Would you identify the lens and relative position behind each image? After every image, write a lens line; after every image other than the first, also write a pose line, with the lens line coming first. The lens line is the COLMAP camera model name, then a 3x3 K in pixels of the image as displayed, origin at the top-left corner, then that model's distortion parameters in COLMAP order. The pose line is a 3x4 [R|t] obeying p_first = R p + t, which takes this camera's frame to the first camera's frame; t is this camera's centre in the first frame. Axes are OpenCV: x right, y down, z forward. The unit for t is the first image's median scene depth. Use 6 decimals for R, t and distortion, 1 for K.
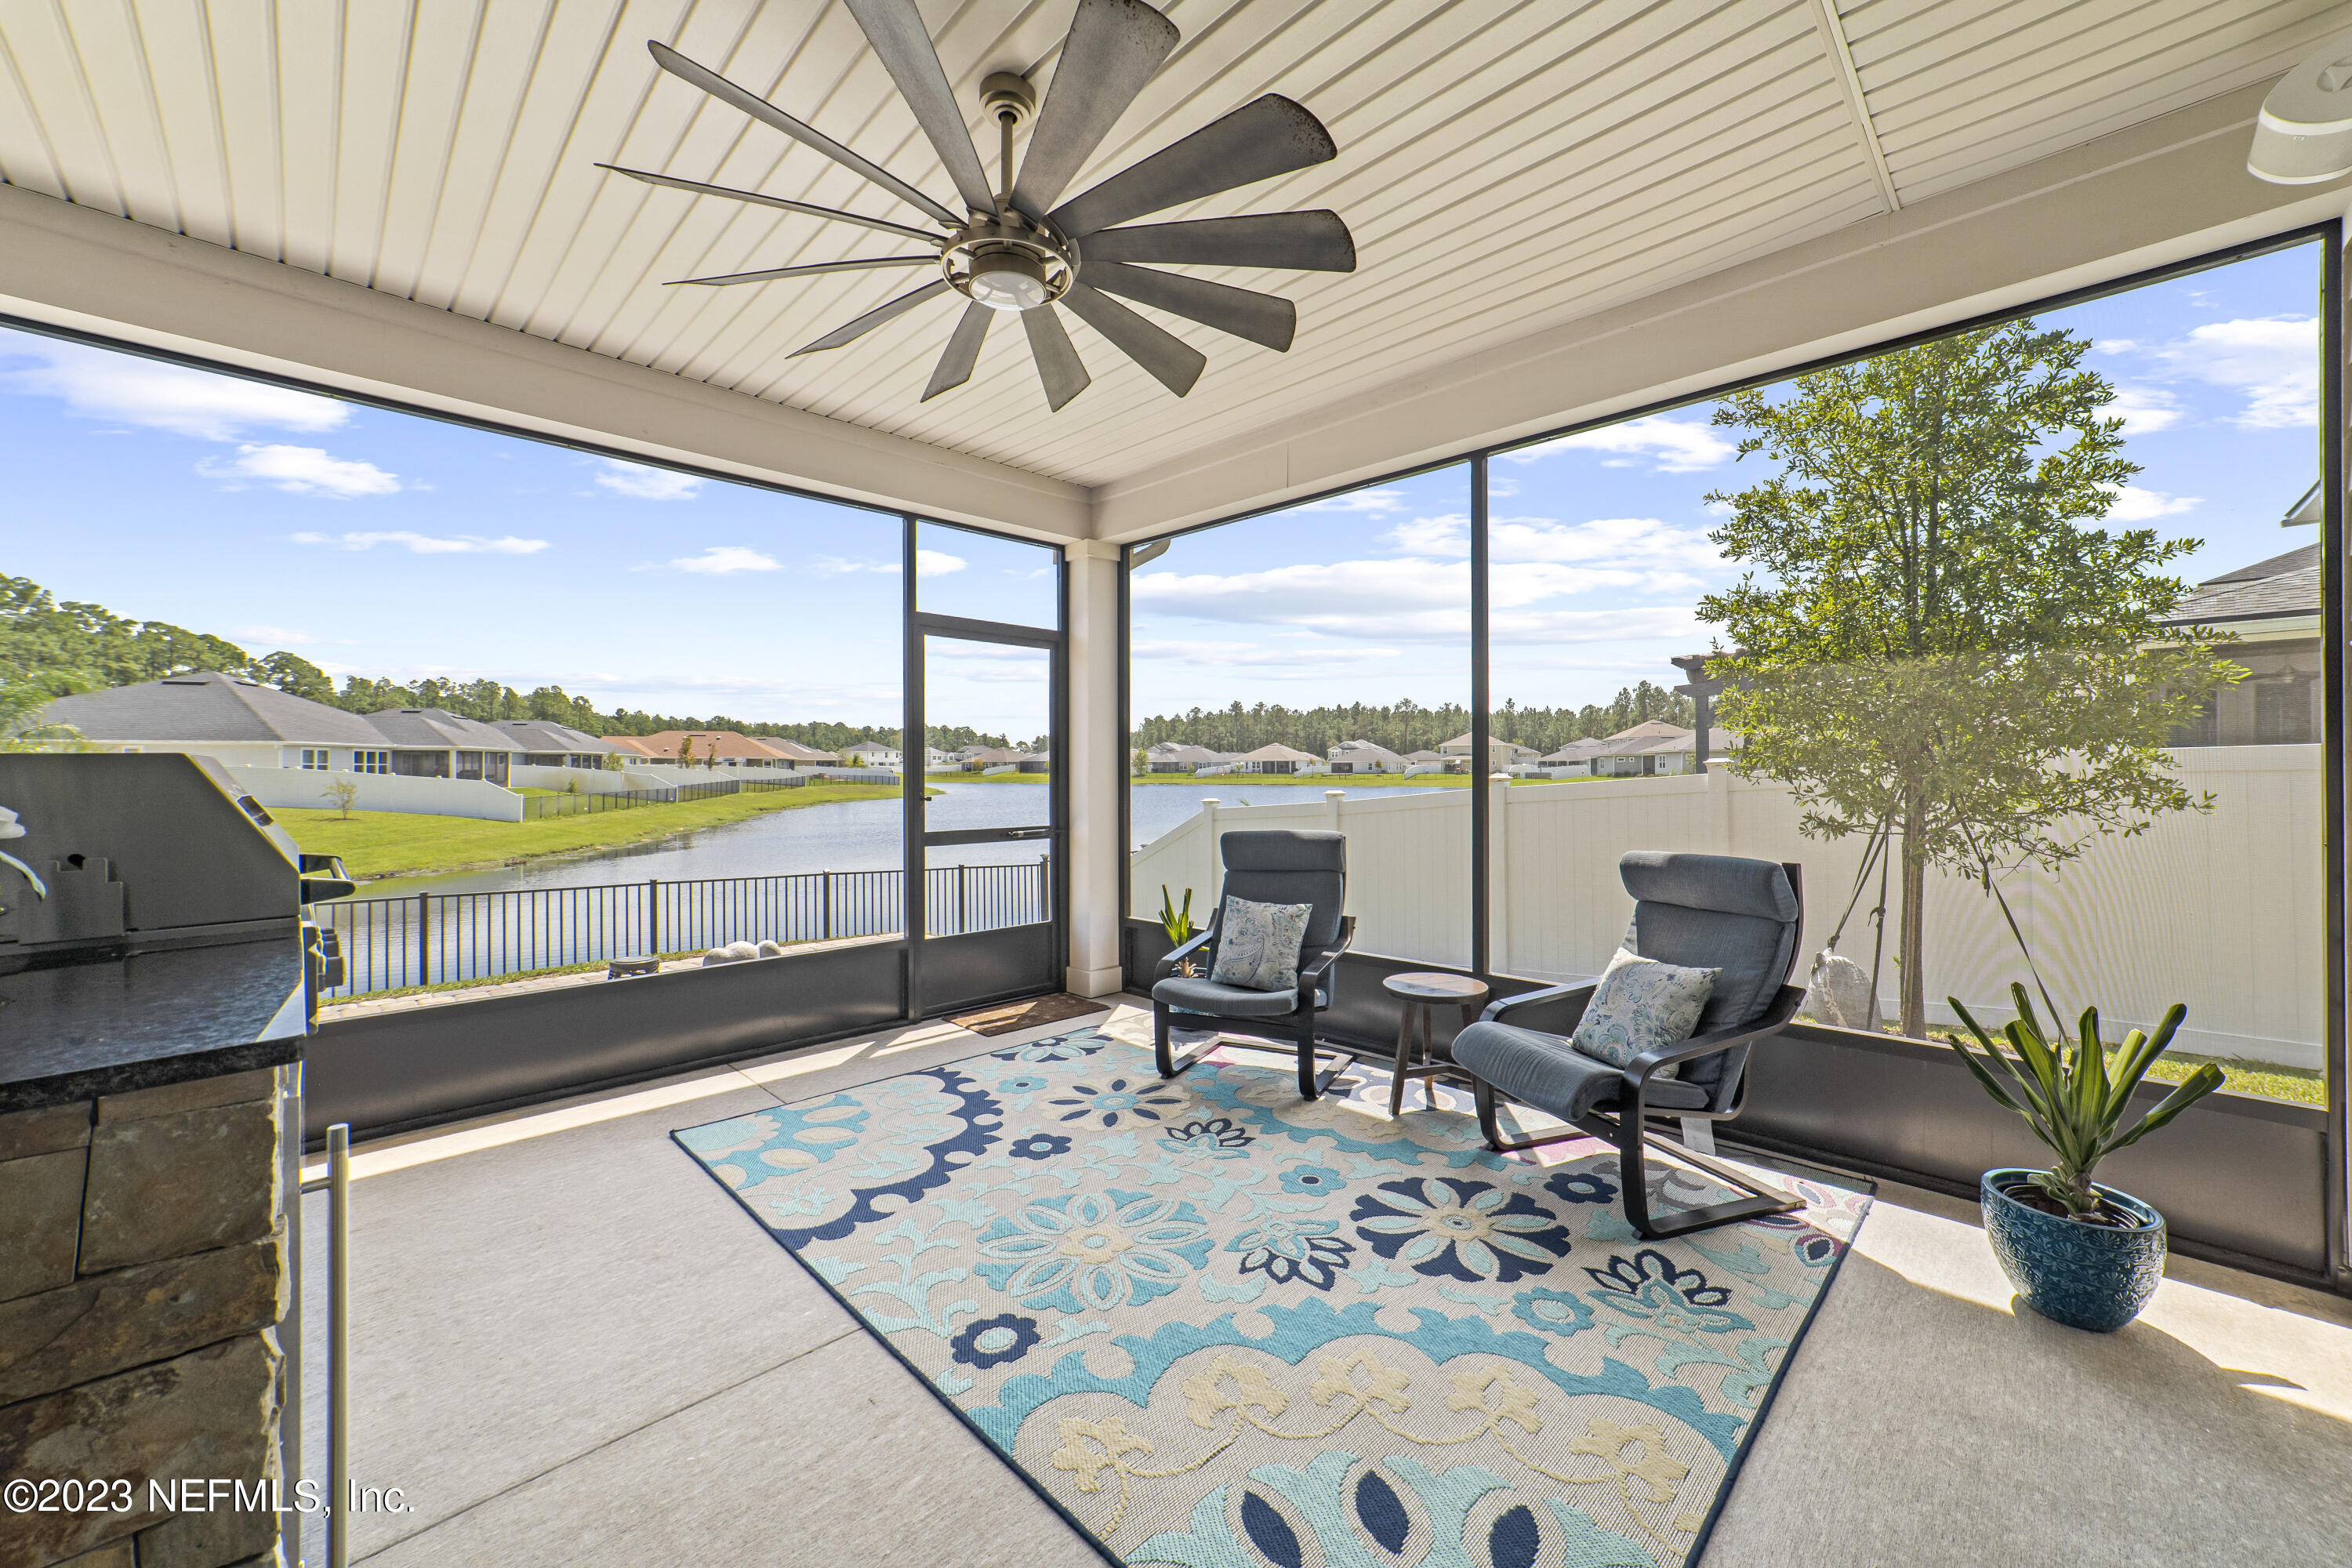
lens RADIAL K [[903.5, 0, 1179.4], [0, 903.5, 765.7], [0, 0, 1]] dist [-0.006282, 0.000047]
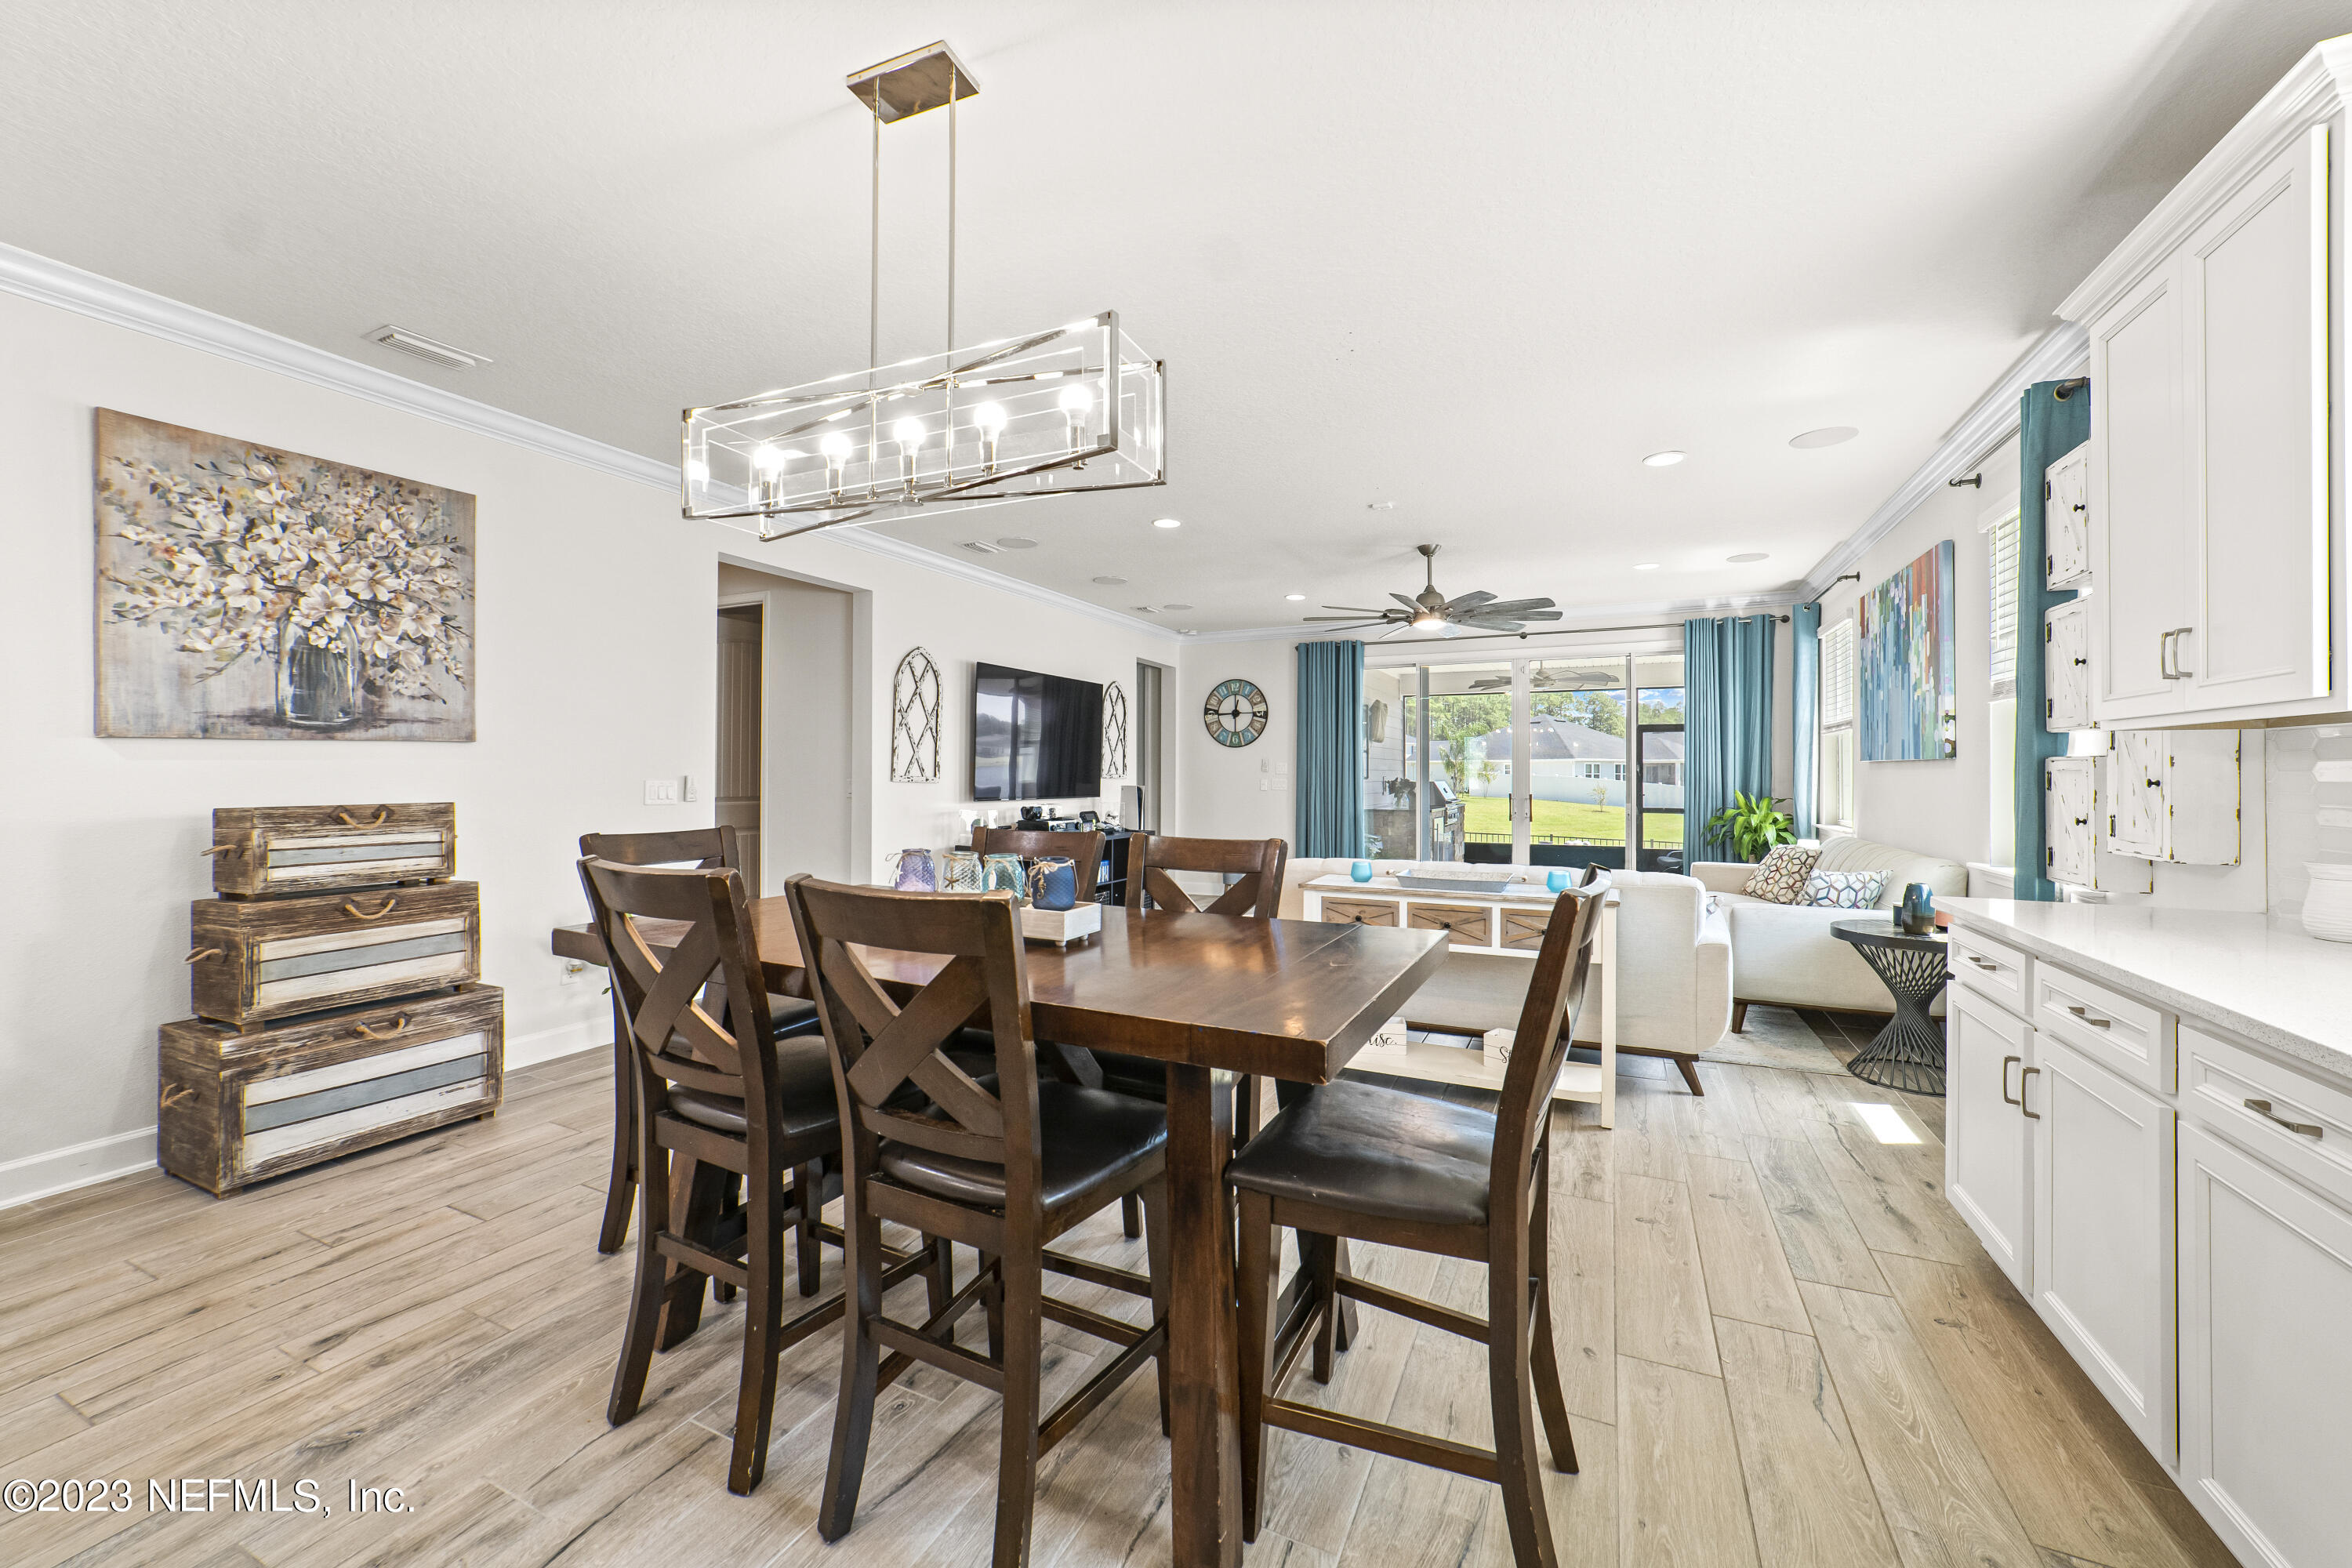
lens RADIAL K [[898.6, 0, 1186.3], [0, 898.6, 774.7], [0, 0, 1]] dist [-0.017887, 0.008756]
pose [[0.343812, 0.000133, -0.939038, 0.177344], [0.001100, 0.999999, 0.000544, -0.002881], [0.939038, -0.001220, 0.343812, -0.119858]]
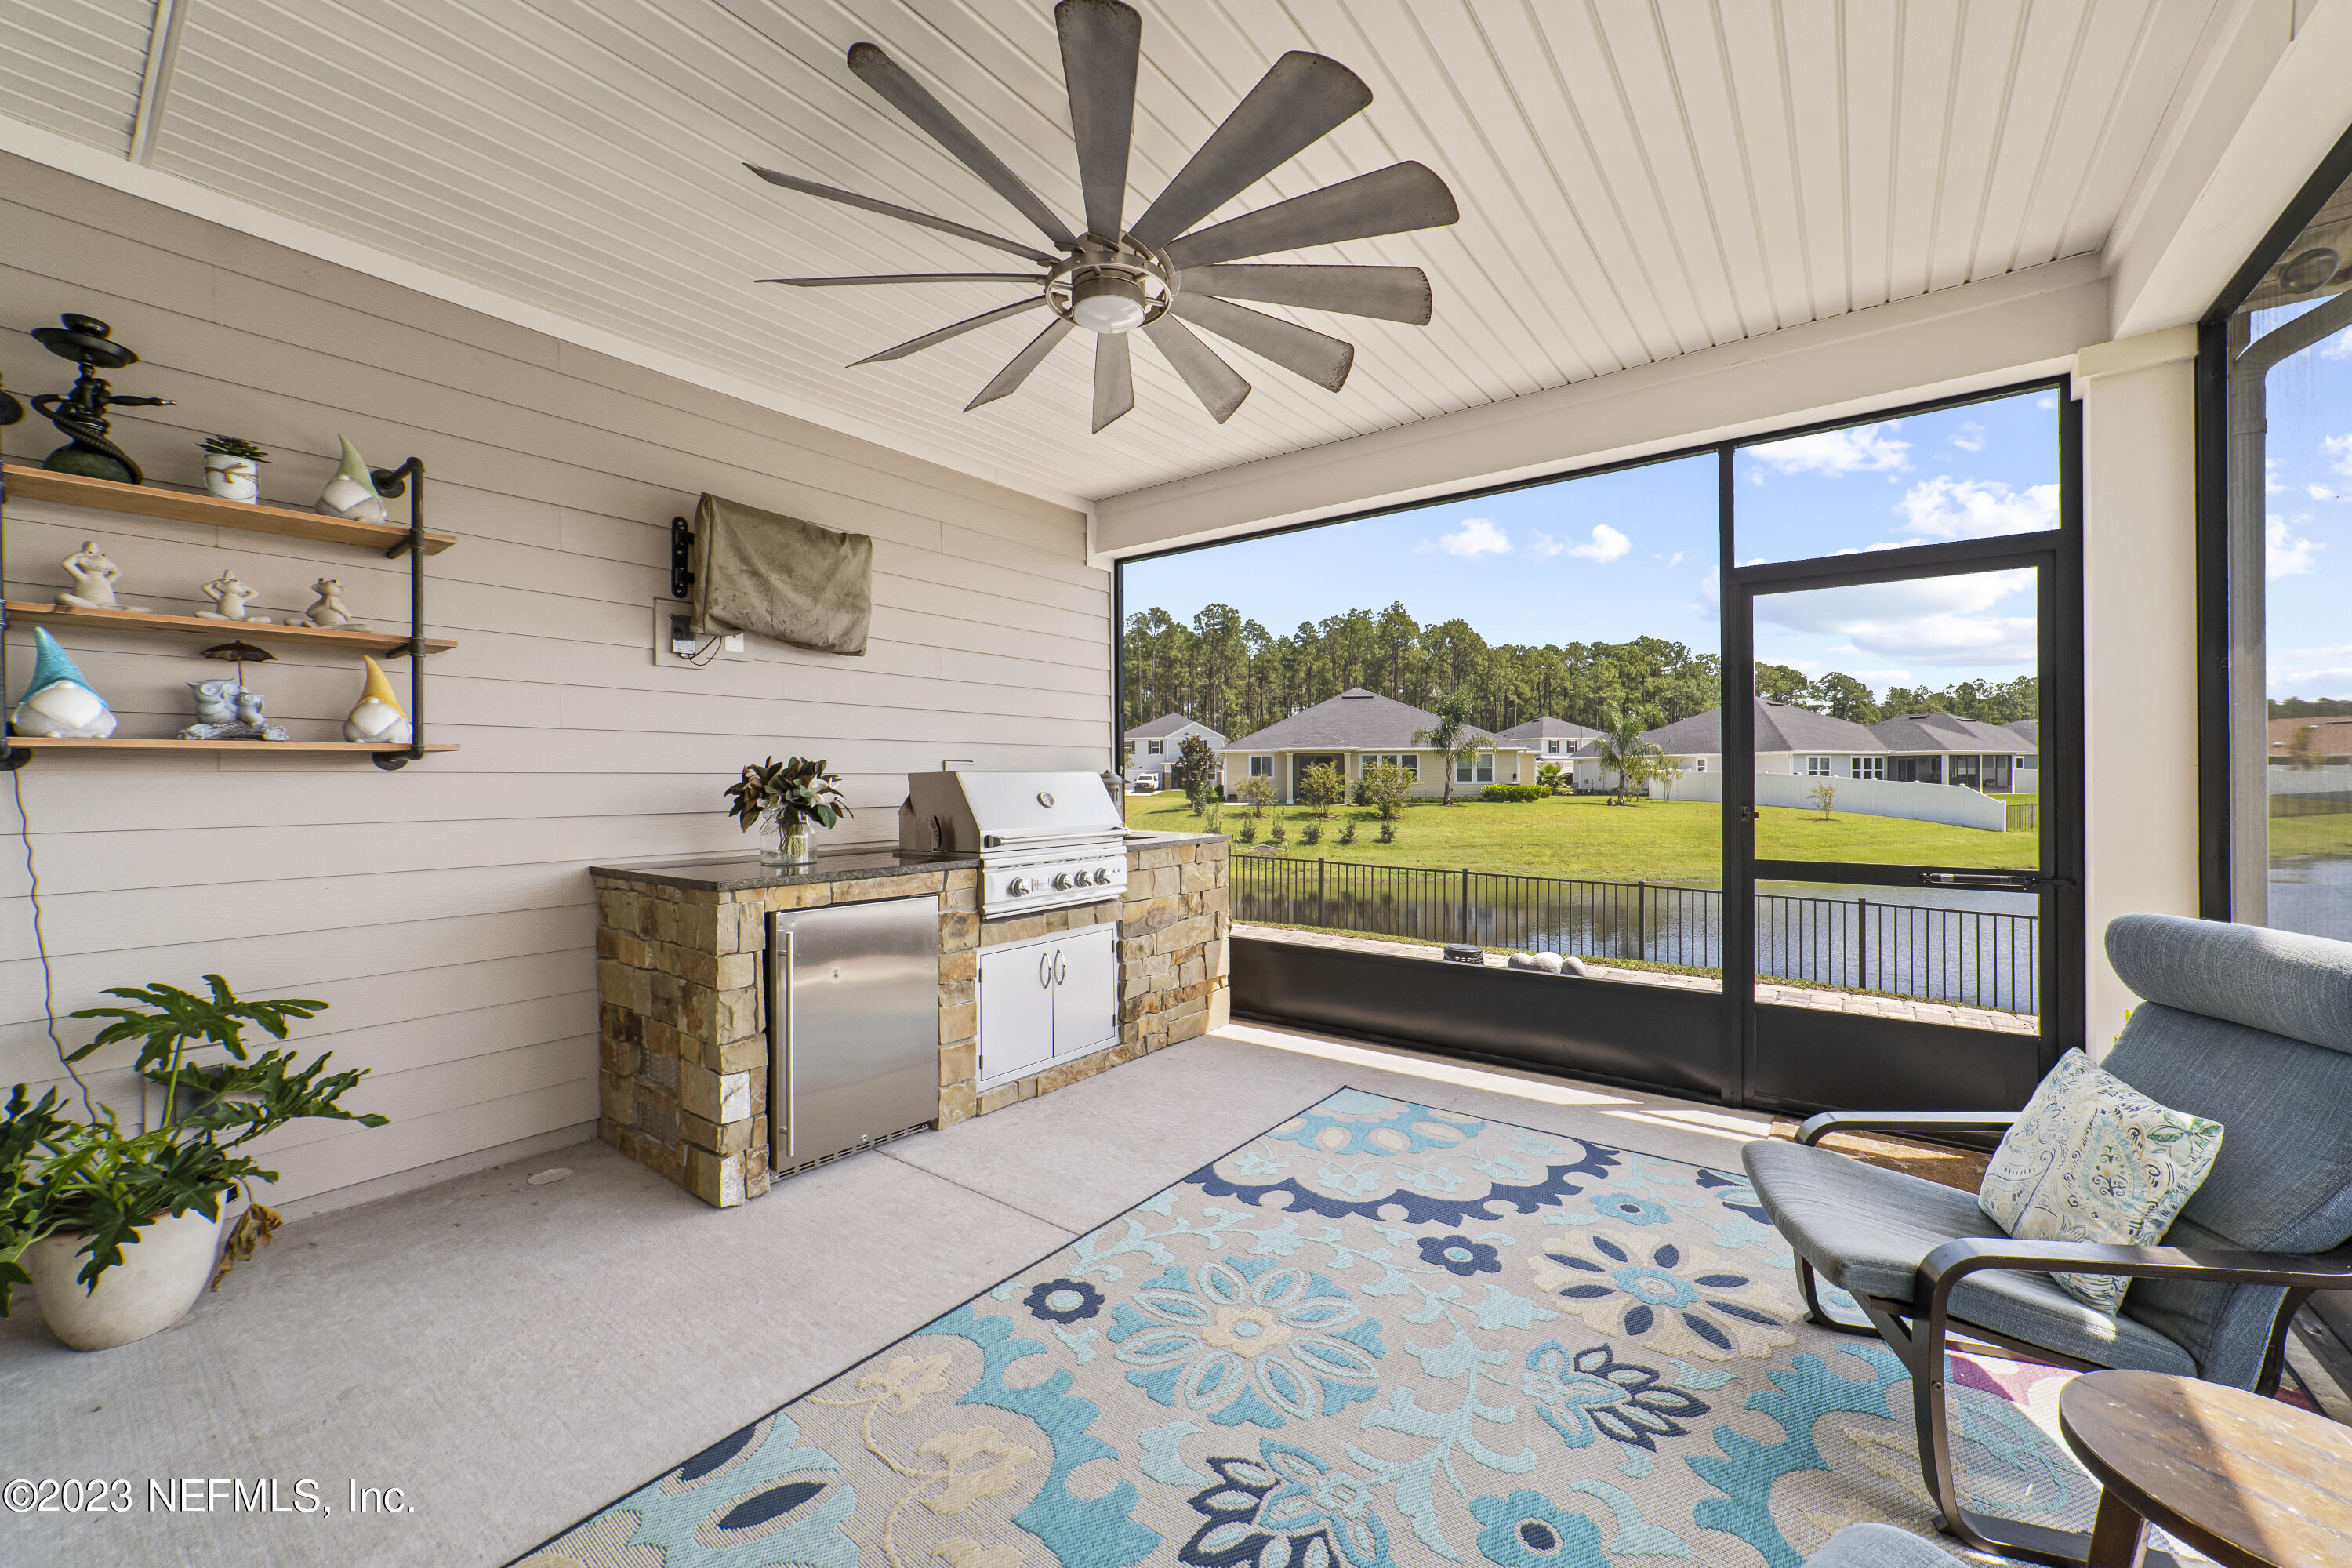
lens RADIAL K [[898.6, 0, 1186.3], [0, 898.6, 774.7], [0, 0, 1]] dist [-0.017887, 0.008756]
pose [[0.145001, -0.005159, -0.989418, 0.039213], [0.009785, 0.999945, -0.003780, 0.000135], [0.989383, -0.009133, 0.145043, 0.043552]]
